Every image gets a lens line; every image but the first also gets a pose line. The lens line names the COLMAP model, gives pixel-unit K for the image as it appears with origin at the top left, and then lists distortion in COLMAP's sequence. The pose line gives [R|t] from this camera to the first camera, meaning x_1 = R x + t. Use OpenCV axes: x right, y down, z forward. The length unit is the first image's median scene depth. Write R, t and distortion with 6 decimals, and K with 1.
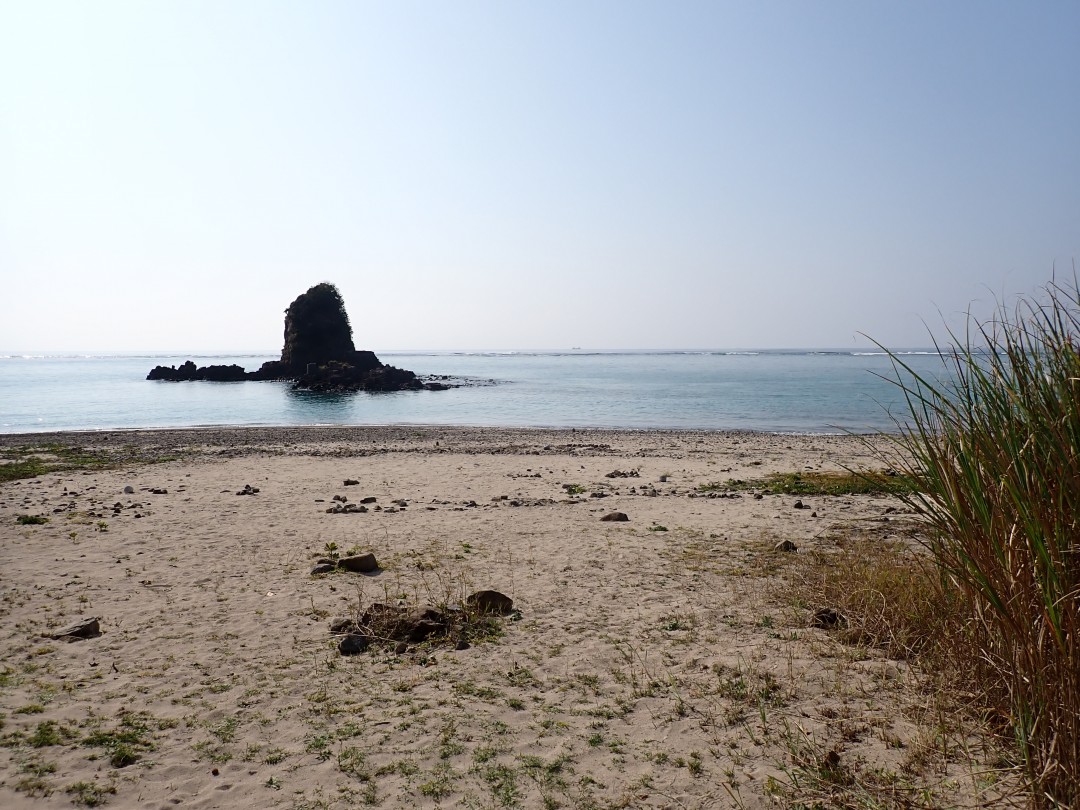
lens RADIAL K [[794.8, 0, 542.2], [0, 794.8, 403.9], [0, 0, 1]] dist [-0.005299, -0.006967]
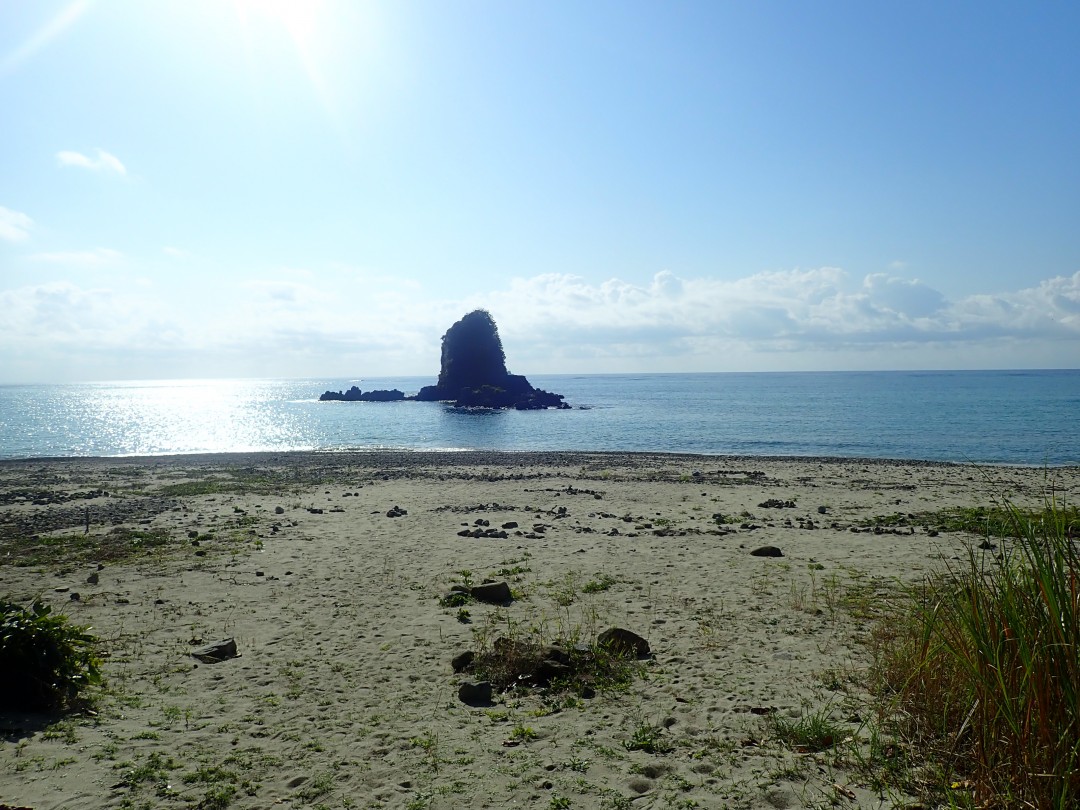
lens RADIAL K [[797.5, 0, 538.4], [0, 797.5, 407.6], [0, 0, 1]] dist [0.004793, -0.002830]
pose [[0.981340, -0.000634, -0.192279, 0.005002], [-0.004240, 0.999680, -0.024935, -0.000657], [0.192233, 0.025285, 0.981024, 0.016140]]
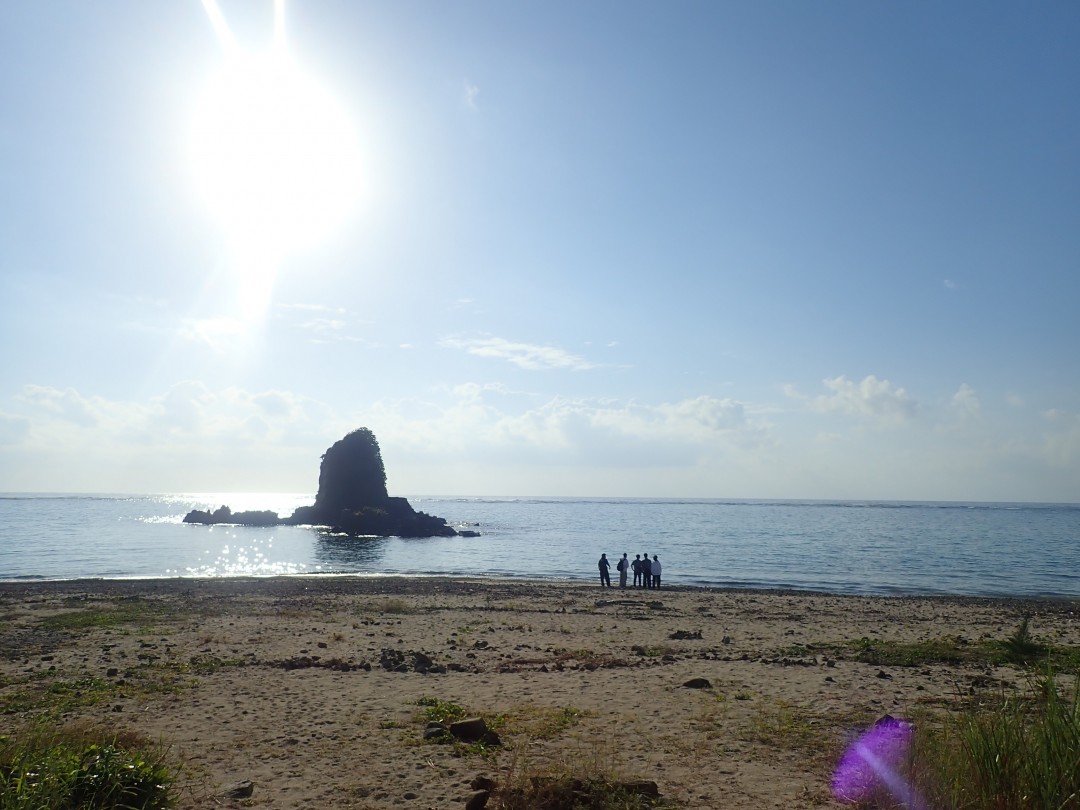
lens RADIAL K [[798.0, 0, 538.3], [0, 798.0, 409.2], [0, 0, 1]] dist [0.006644, -0.006906]
pose [[0.999157, 0.008468, -0.040173, -0.037618], [-0.015418, 0.984269, -0.176003, -0.009475], [0.038051, 0.176474, 0.983570, -0.032227]]
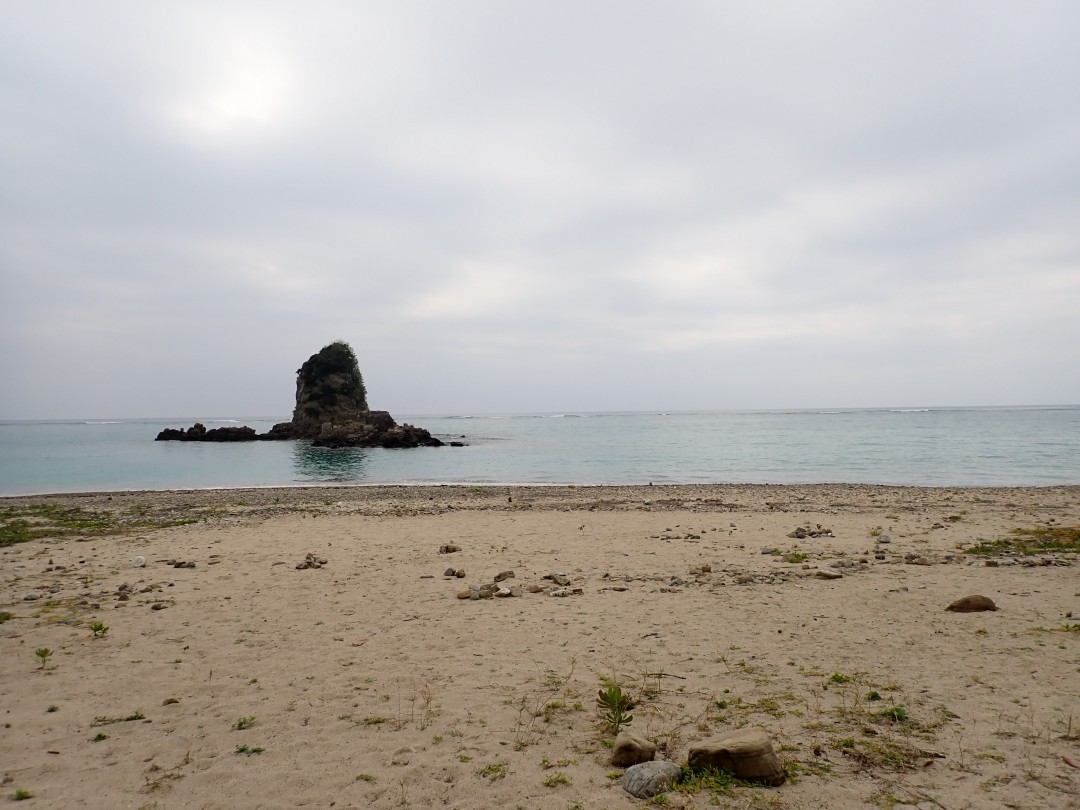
lens RADIAL K [[792.3, 0, 542.2], [0, 792.3, 405.3], [0, 0, 1]] dist [-0.007732, -0.004340]
pose [[0.999936, -0.010367, -0.004606, -0.118078], [0.009978, 0.996928, -0.077686, 0.020363], [0.005397, 0.077635, 0.996967, 0.216405]]
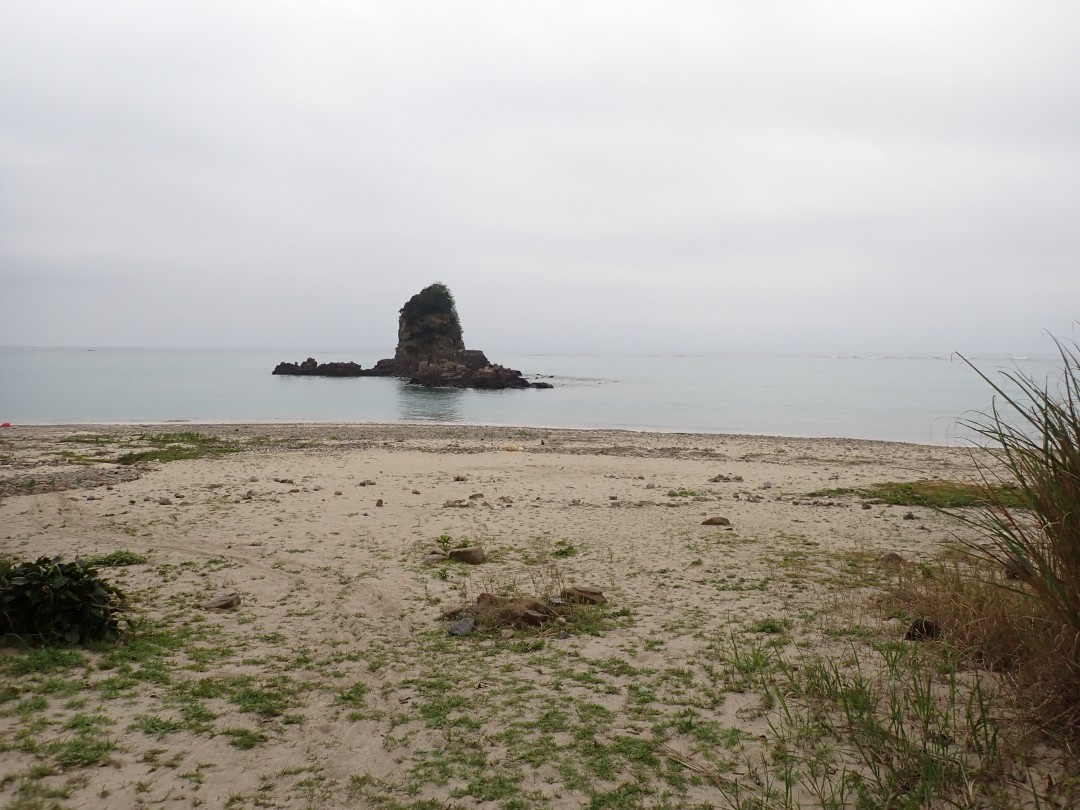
lens RADIAL K [[792.3, 0, 542.2], [0, 792.3, 405.3], [0, 0, 1]] dist [-0.007732, -0.004340]
pose [[0.991068, 0.020134, -0.131826, 0.001159], [-0.019928, 0.999797, 0.002878, -0.001893], [0.131857, -0.000226, 0.991269, -0.013451]]
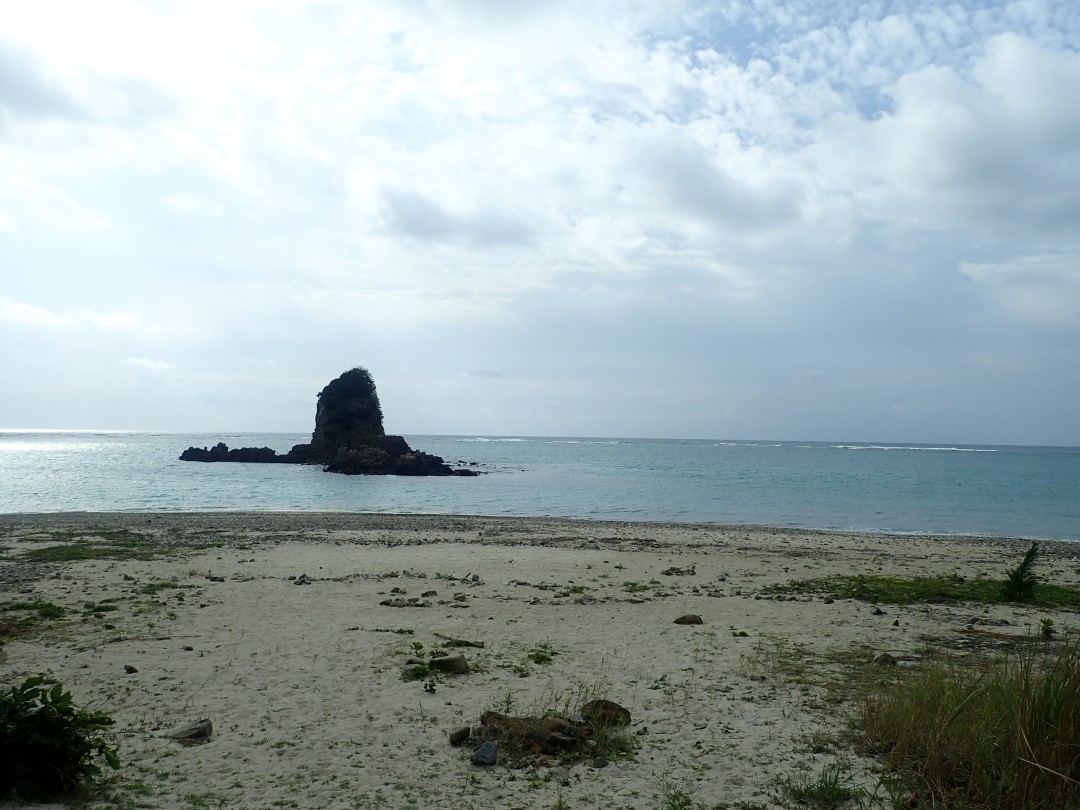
lens RADIAL K [[797.5, 0, 538.4], [0, 797.5, 407.6], [0, 0, 1]] dist [0.004793, -0.002830]
pose [[0.999188, 0.017687, -0.036194, -0.032979], [-0.021378, 0.994318, -0.104286, -0.005612], [0.034144, 0.104975, 0.993889, -0.004545]]
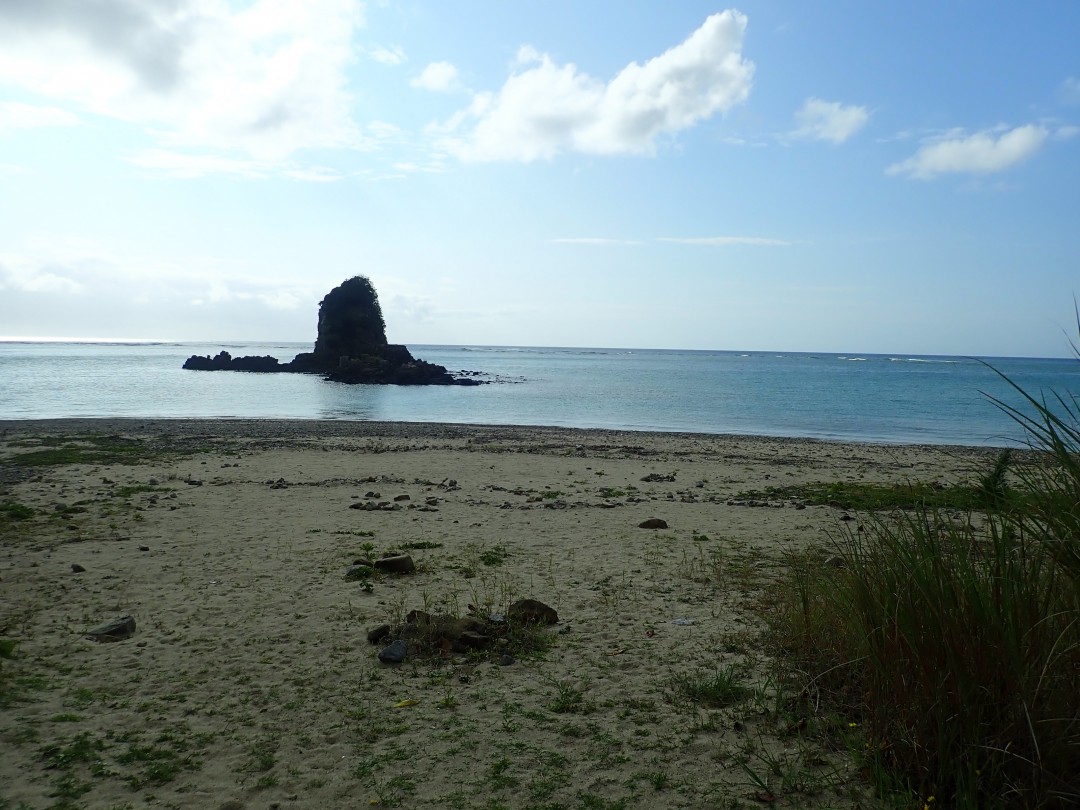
lens RADIAL K [[797.5, 0, 538.4], [0, 797.5, 407.6], [0, 0, 1]] dist [0.004793, -0.002830]
pose [[0.998804, 0.025606, -0.041643, -0.006635], [-0.025289, 0.999647, 0.008110, -0.002618], [0.041836, -0.007047, 0.999100, 0.008242]]
